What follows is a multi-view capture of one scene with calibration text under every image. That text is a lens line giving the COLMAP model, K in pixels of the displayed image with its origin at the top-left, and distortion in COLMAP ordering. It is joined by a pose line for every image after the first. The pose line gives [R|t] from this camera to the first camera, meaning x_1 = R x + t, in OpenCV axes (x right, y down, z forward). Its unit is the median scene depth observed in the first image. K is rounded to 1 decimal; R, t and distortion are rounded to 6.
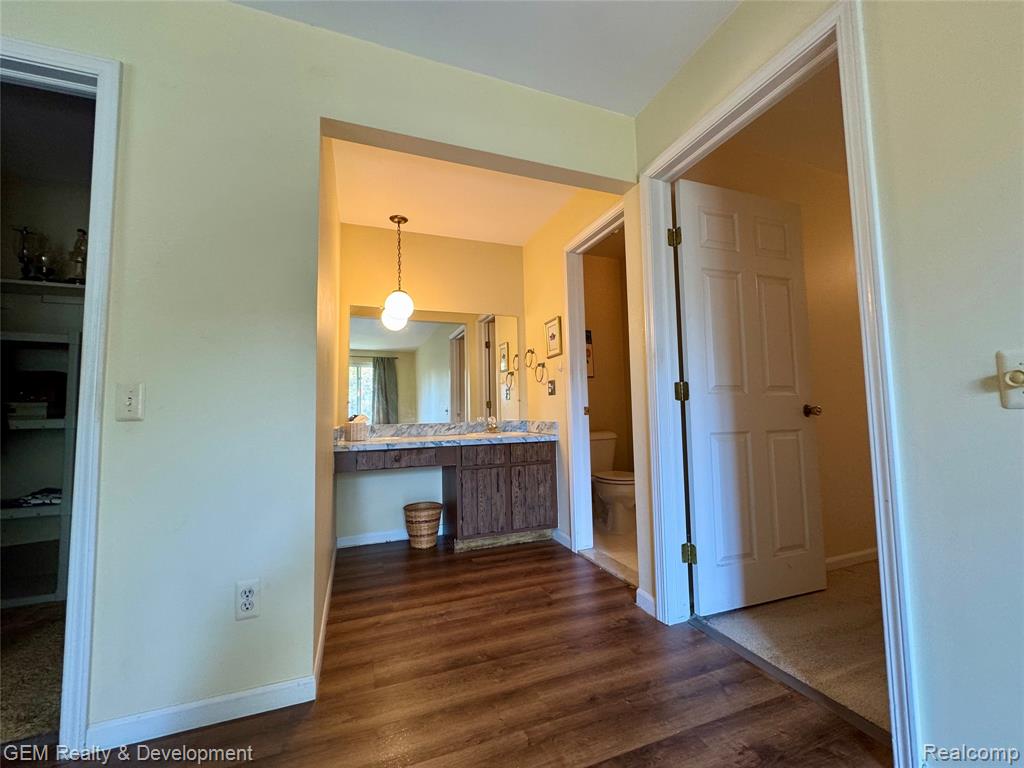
lens RADIAL K [[408.9, 0, 512.9], [0, 408.9, 381.8], [0, 0, 1]] dist [-0.002767, -0.000037]
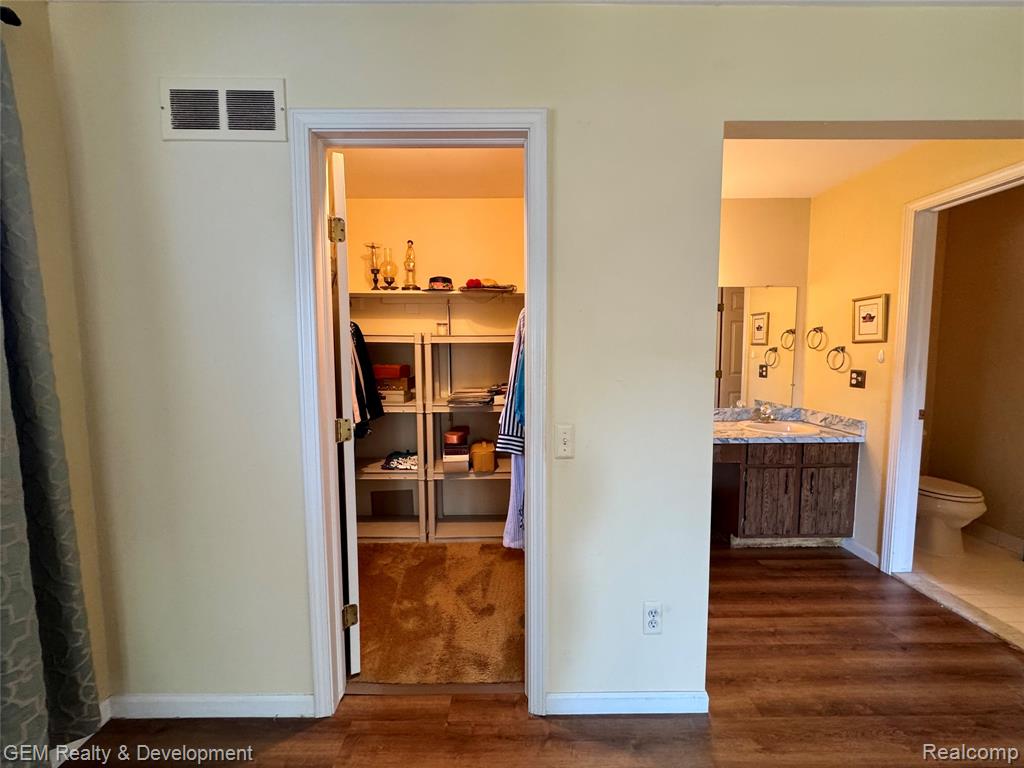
lens RADIAL K [[408.9, 0, 515.0], [0, 408.9, 383.2], [0, 0, 1]] dist [-0.002767, -0.000037]
pose [[0.935920, 0.043543, -0.349512, -0.295699], [0.011275, 0.988116, 0.153294, -0.123687], [0.352033, -0.147411, 0.924307, -0.026678]]
